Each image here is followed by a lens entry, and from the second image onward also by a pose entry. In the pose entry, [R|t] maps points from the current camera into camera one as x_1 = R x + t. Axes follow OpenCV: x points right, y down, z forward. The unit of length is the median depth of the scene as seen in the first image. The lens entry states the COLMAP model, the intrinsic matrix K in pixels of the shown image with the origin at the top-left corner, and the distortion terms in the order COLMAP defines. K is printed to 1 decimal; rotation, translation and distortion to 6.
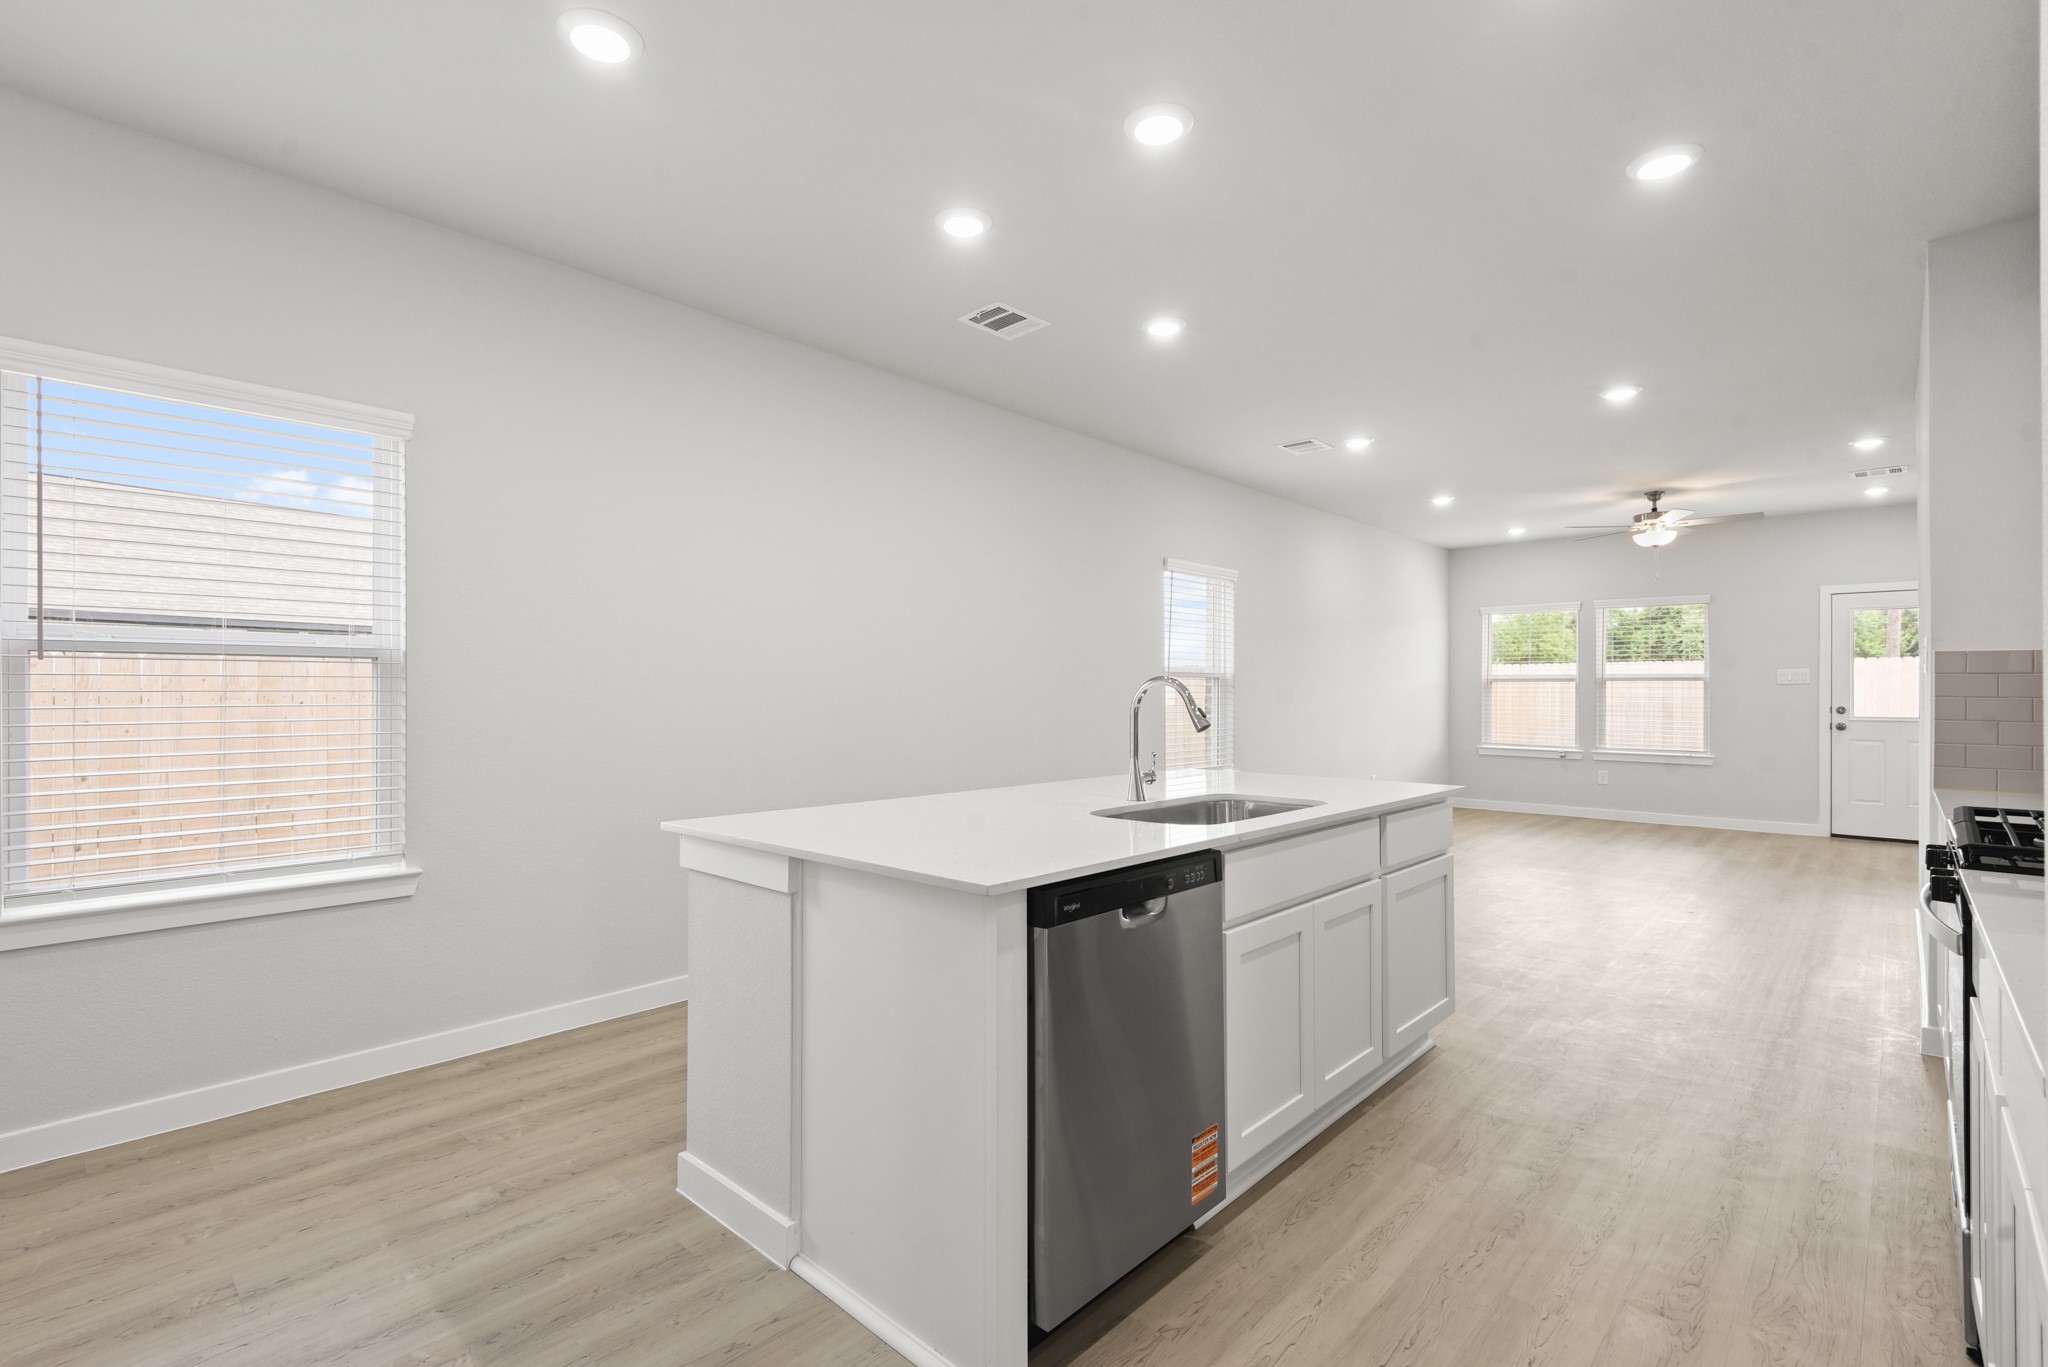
lens RADIAL K [[938.5, 0, 1012.1], [0, 938.5, 675.4], [0, 0, 1]] dist [0.006214, -0.002313]
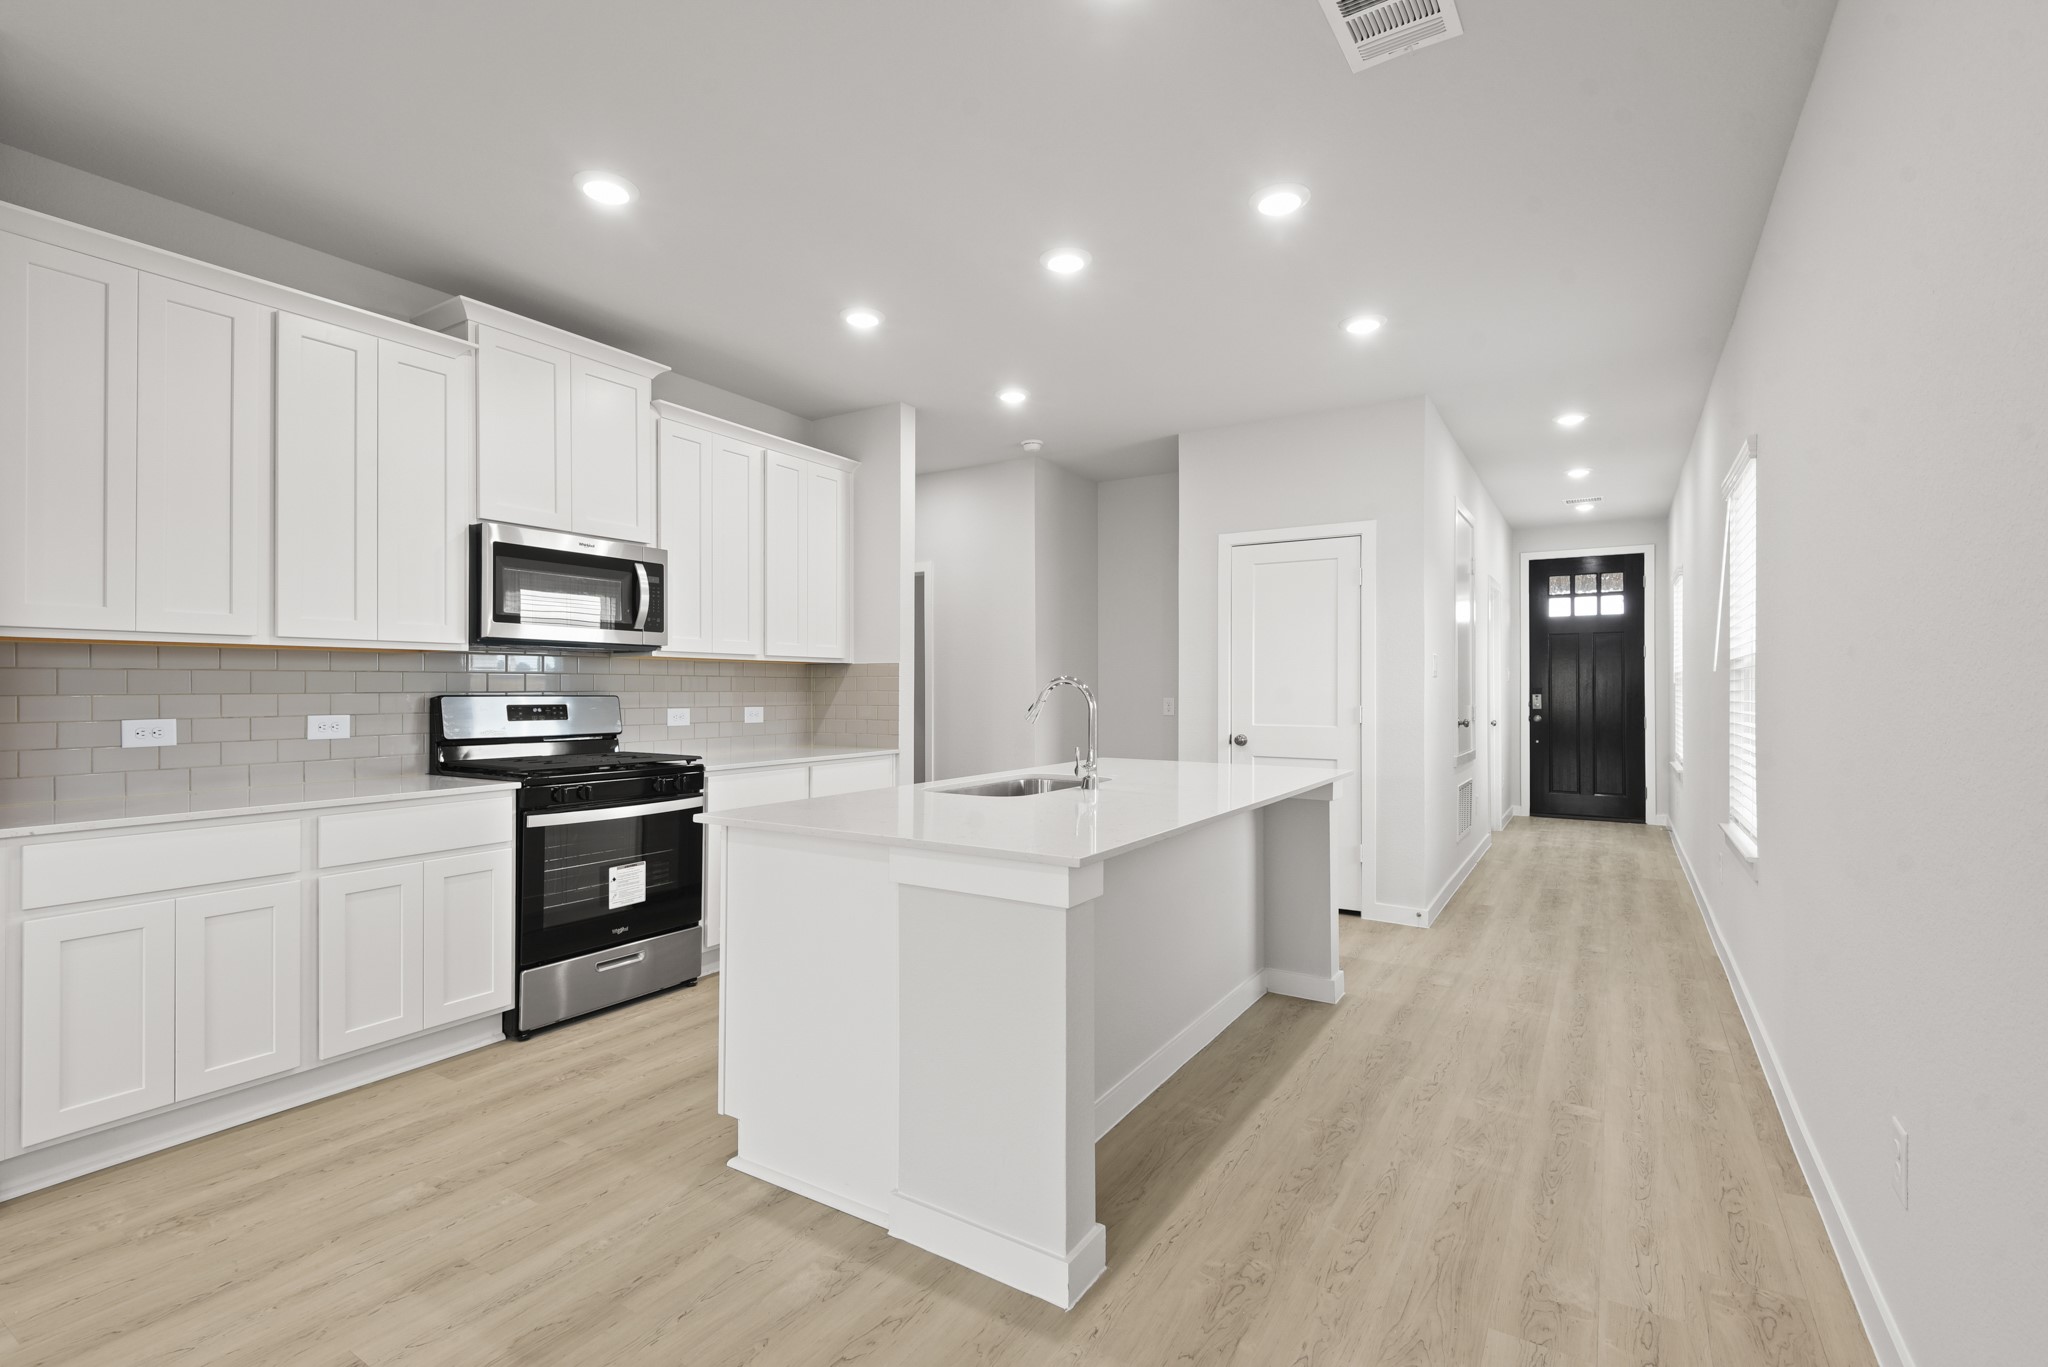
lens RADIAL K [[938.5, 0, 1006.0], [0, 938.5, 698.3], [0, 0, 1]] dist [0.006214, -0.002313]
pose [[-0.983531, -0.000887, -0.180737, 0.156015], [0.000539, 0.999969, -0.007840, 0.013140], [0.180738, -0.007808, -0.983500, 0.748419]]
